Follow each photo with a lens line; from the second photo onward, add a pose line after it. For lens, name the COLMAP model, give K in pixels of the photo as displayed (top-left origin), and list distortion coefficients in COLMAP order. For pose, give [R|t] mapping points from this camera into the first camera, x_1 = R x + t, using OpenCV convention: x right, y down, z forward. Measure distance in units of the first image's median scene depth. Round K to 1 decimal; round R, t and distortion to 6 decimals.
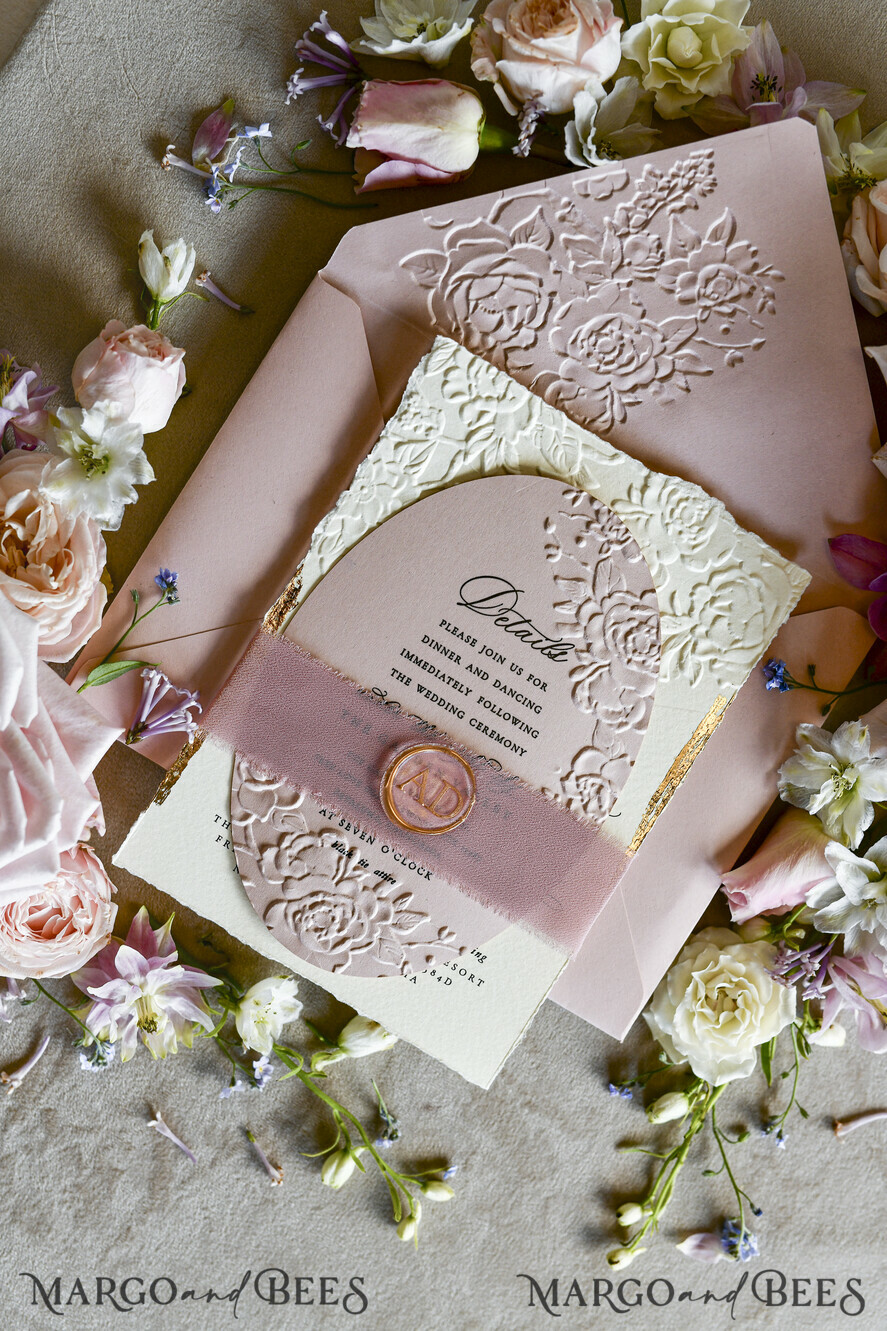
lens RADIAL K [[1832.5, 0, 393.6], [0, 1832.5, 663.9], [0, 0, 1]] dist [-0.105531, 0.018813]
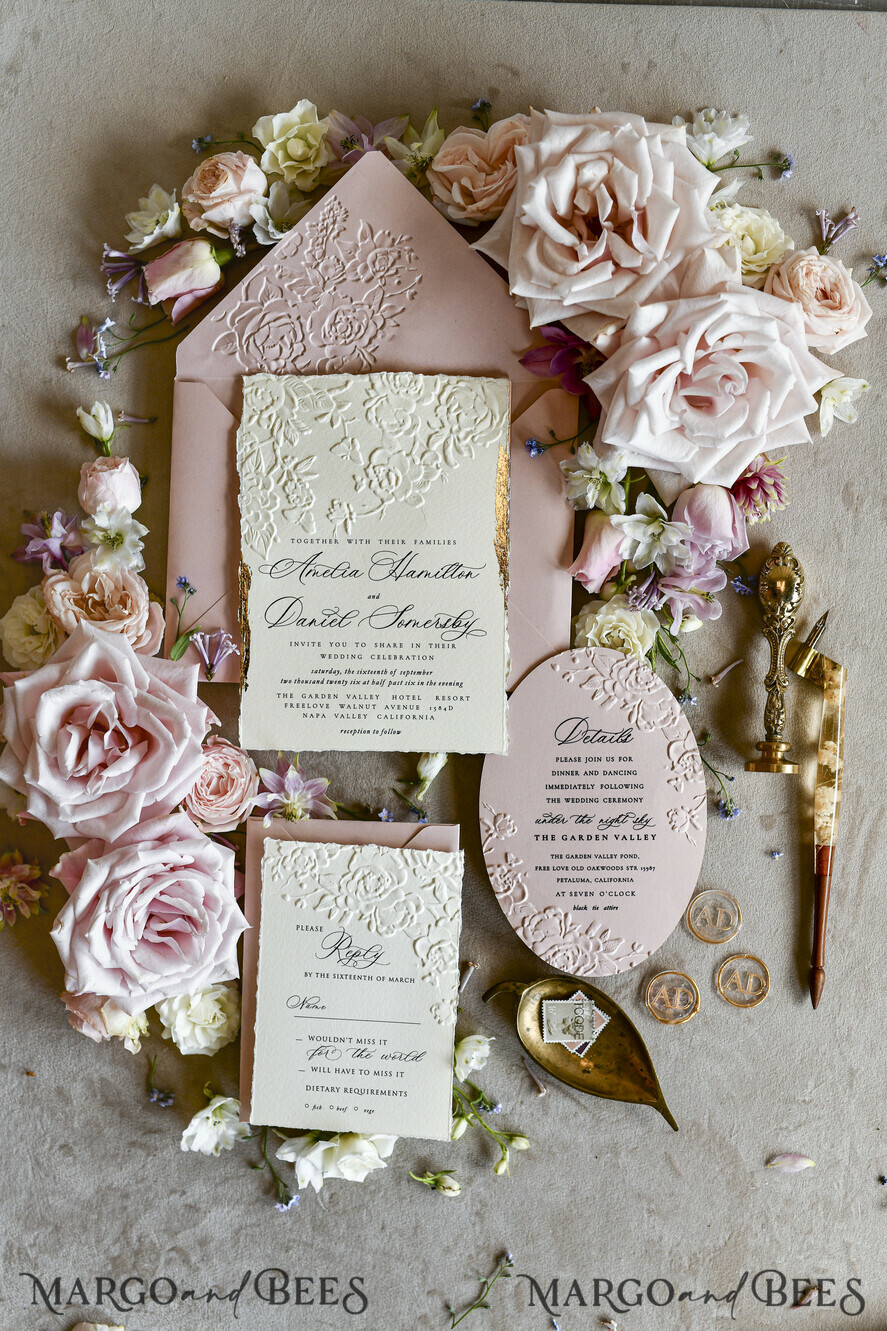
lens RADIAL K [[1926.4, 0, 443.5], [0, 1926.4, 665.5], [0, 0, 1]] dist [-0.027900, -0.007025]
pose [[0.862080, -0.493524, -0.115118, 0.248728], [0.484168, 0.869182, -0.100519, 0.318539], [0.149667, 0.030919, 0.988253, -0.722565]]
